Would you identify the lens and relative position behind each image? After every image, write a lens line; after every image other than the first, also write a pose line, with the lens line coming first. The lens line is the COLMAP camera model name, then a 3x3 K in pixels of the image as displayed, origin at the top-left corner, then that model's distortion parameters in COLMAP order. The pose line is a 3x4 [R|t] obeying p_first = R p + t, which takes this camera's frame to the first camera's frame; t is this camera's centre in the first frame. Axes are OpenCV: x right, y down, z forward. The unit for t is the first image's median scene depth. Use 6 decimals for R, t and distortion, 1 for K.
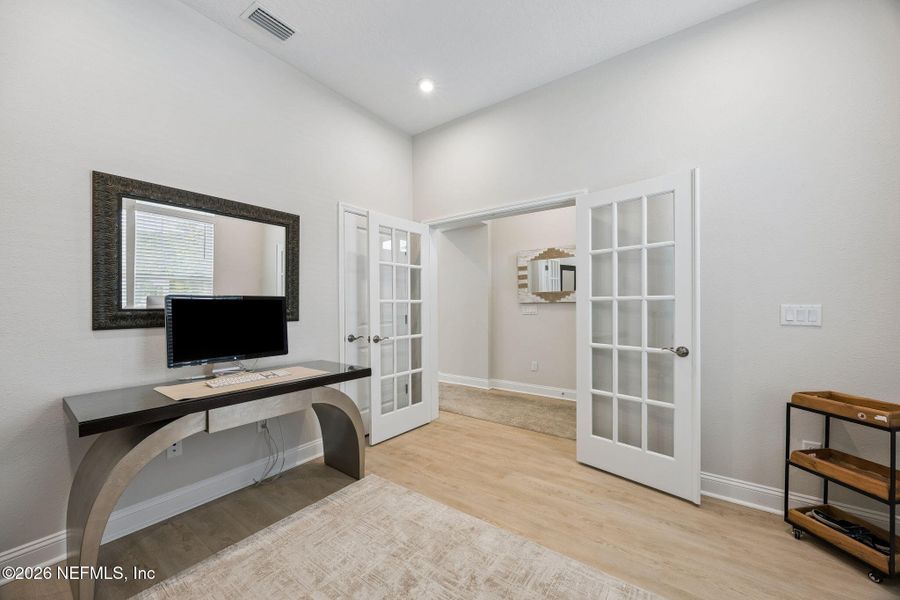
lens RADIAL K [[345.0, 0, 446.9], [0, 345.0, 304.0], [0, 0, 1]] dist [-0.002855, -0.000744]
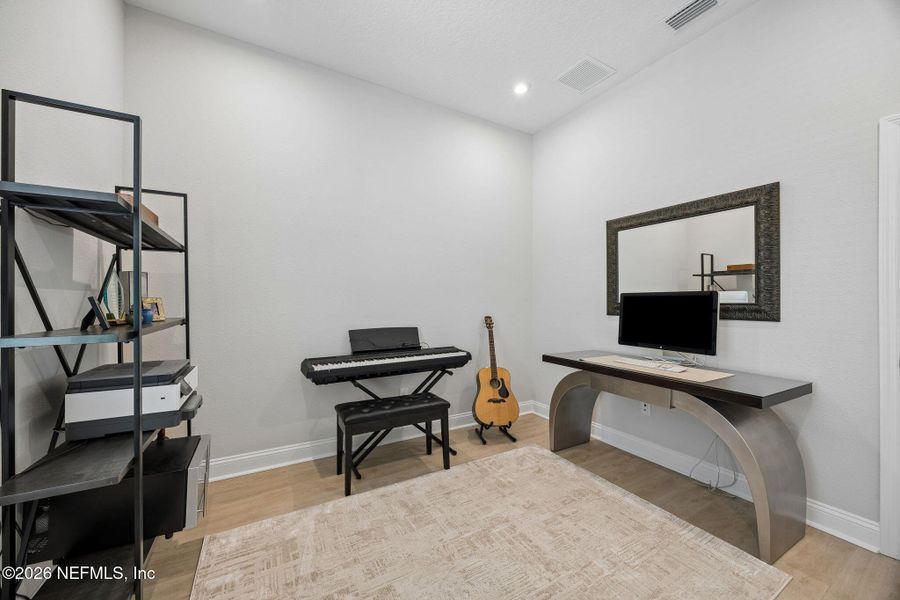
lens RADIAL K [[345.0, 0, 447.8], [0, 345.0, 299.1], [0, 0, 1]] dist [-0.002855, -0.000744]
pose [[-0.423971, -0.001188, -0.905675, 0.711173], [0.002200, 0.999995, -0.002341, -0.000185], [0.905673, -0.002986, -0.423966, 0.846508]]
